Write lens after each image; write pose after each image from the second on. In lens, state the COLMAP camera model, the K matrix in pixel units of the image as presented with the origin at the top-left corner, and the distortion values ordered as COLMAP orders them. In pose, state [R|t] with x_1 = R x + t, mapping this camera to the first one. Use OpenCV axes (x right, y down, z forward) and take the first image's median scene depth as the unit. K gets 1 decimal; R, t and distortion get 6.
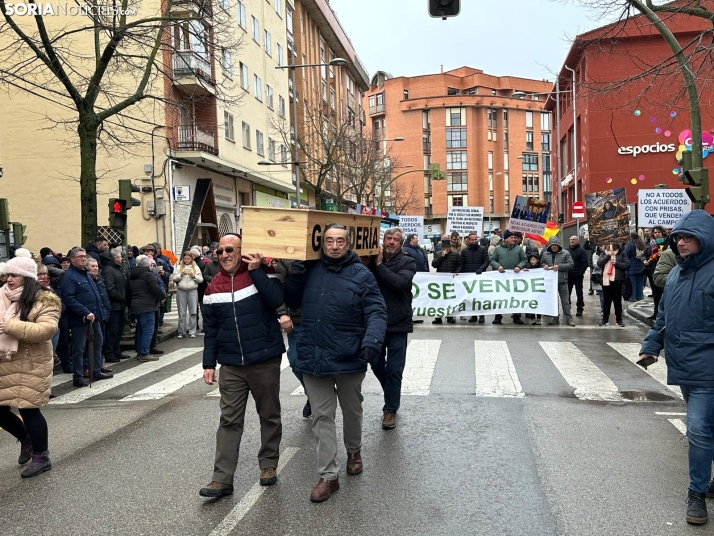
lens RADIAL K [[675.7, 0, 357.0], [0, 675.7, 268.0], [0, 0, 1]] dist [0.094320, -0.009868]
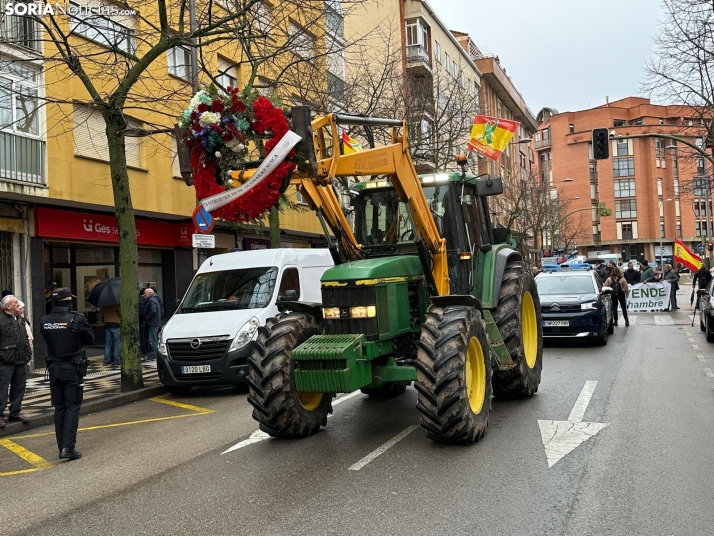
lens RADIAL K [[697.3, 0, 357.0], [0, 697.3, 268.0], [0, 0, 1]] dist [0.106555, -0.219424]
pose [[0.974747, -0.019102, -0.222495, -0.013125], [0.009566, 0.998992, -0.043858, 0.004913], [0.223108, 0.040623, 0.973947, -0.126276]]
